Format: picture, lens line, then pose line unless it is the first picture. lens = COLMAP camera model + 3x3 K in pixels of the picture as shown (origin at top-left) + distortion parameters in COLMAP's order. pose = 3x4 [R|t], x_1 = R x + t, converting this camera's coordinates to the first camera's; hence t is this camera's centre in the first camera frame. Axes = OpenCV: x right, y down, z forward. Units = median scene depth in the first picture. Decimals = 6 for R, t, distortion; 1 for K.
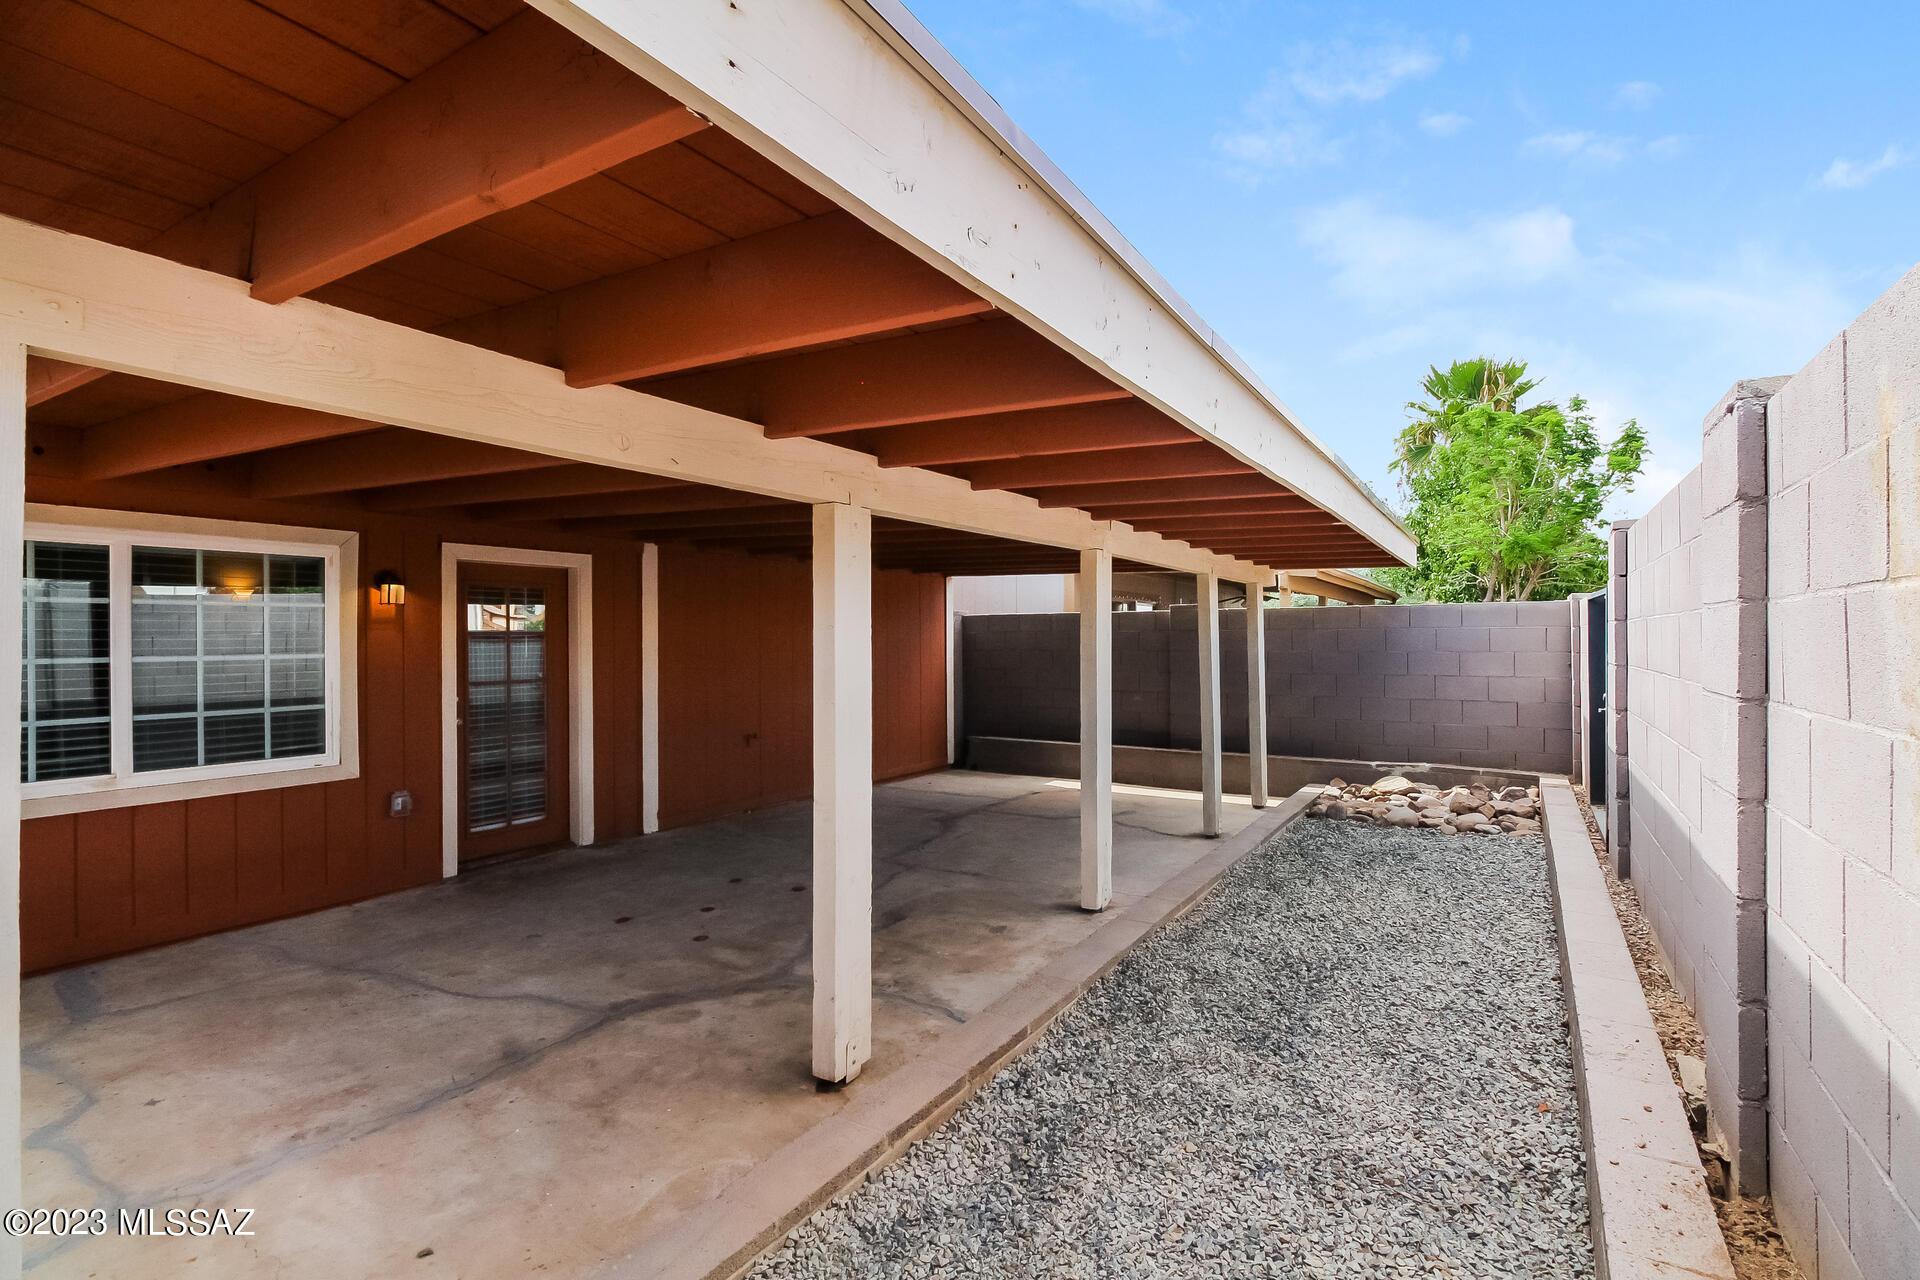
lens RADIAL K [[935.7, 0, 960.0], [0, 935.7, 640.0], [0, 0, 1]] dist [-0.000714, -0.000096]
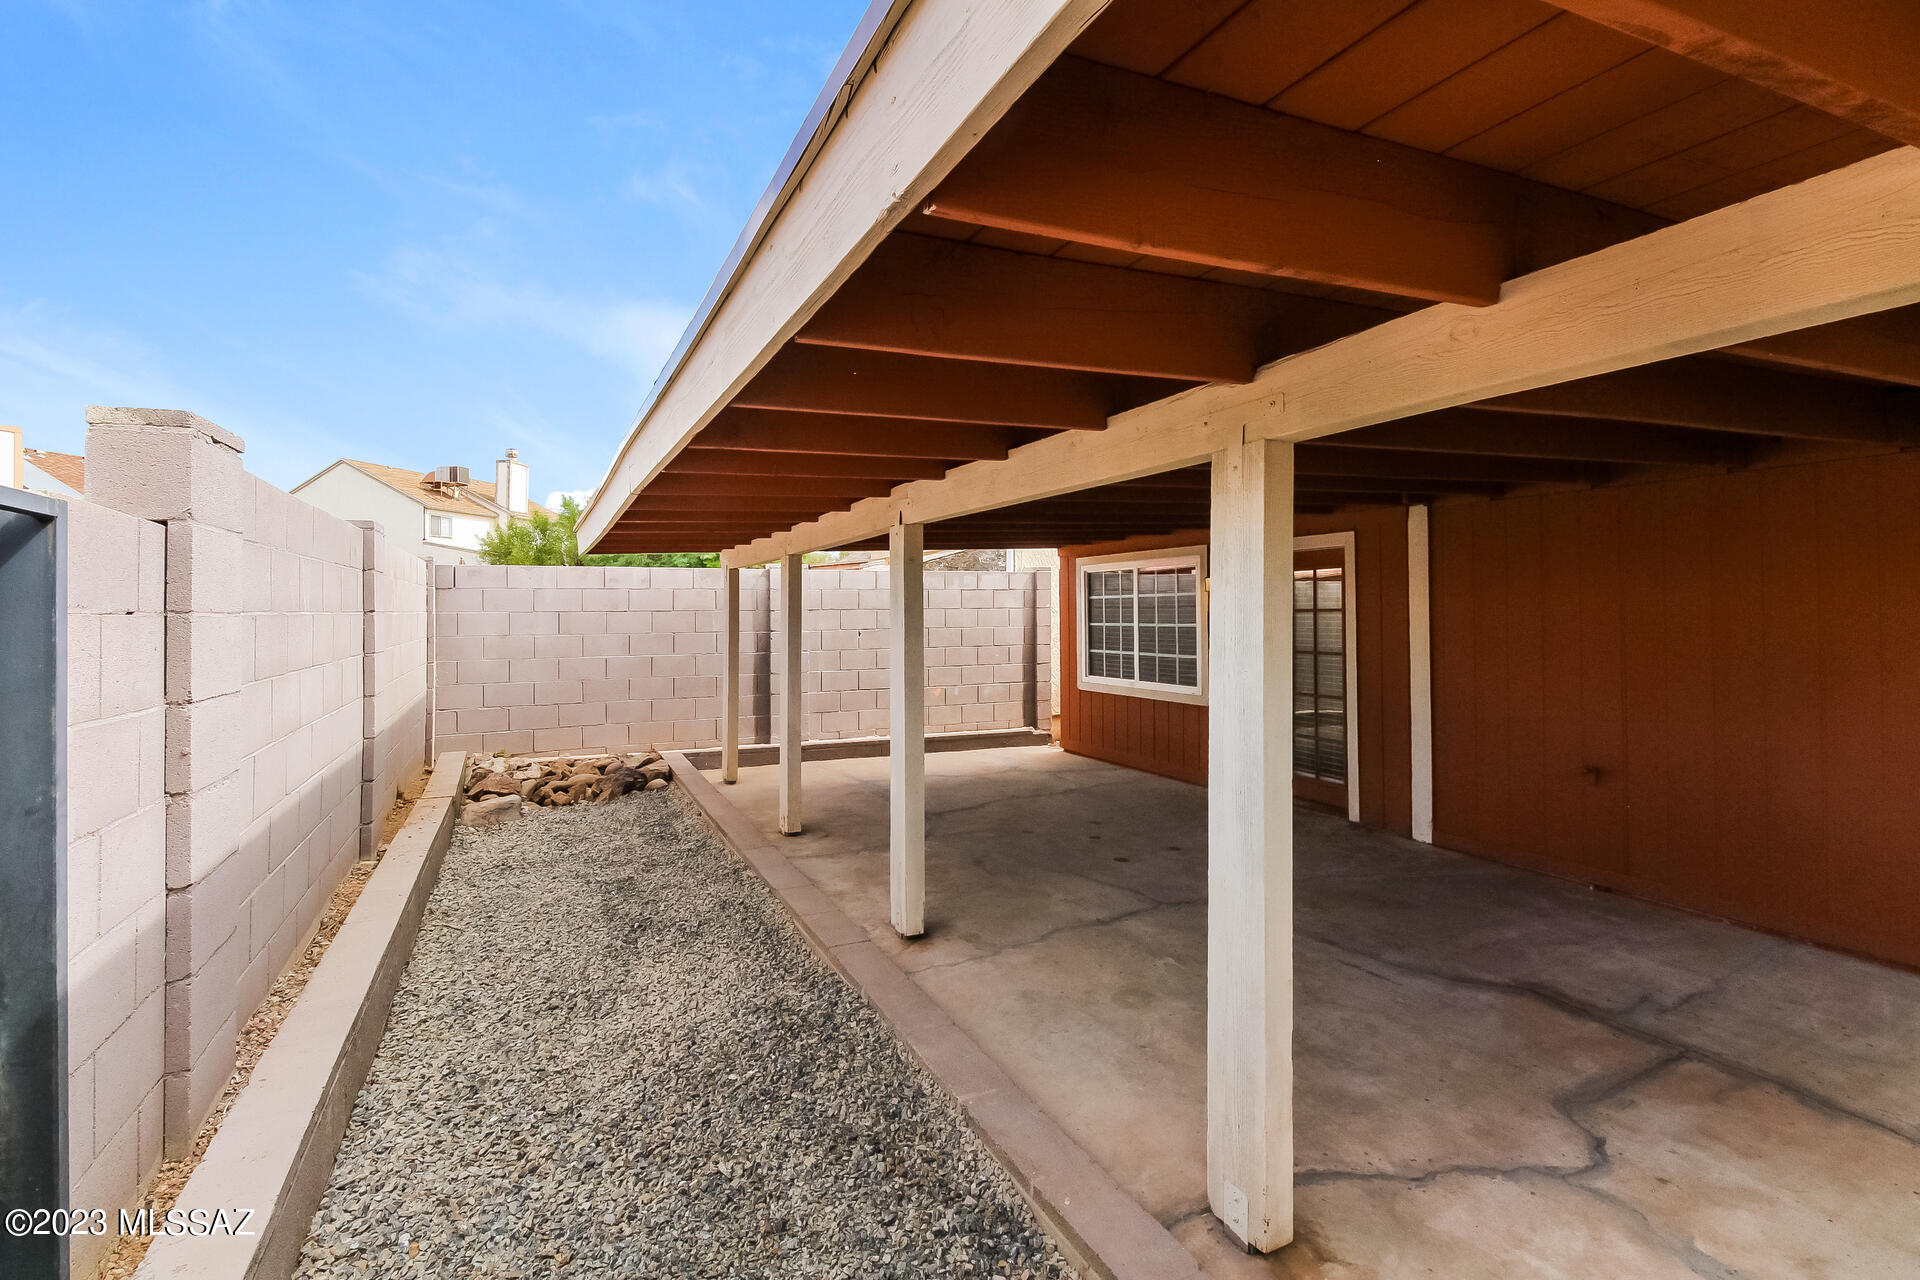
lens RADIAL K [[917.5, 0, 958.3], [0, 917.5, 607.1], [0, 0, 1]] dist [-0.000414, -0.000031]
pose [[-0.573656, 0.003022, -0.819091, 0.765338], [0.007768, 0.999968, -0.001751, -0.014265], [0.819059, -0.007367, -0.573662, 1.435703]]
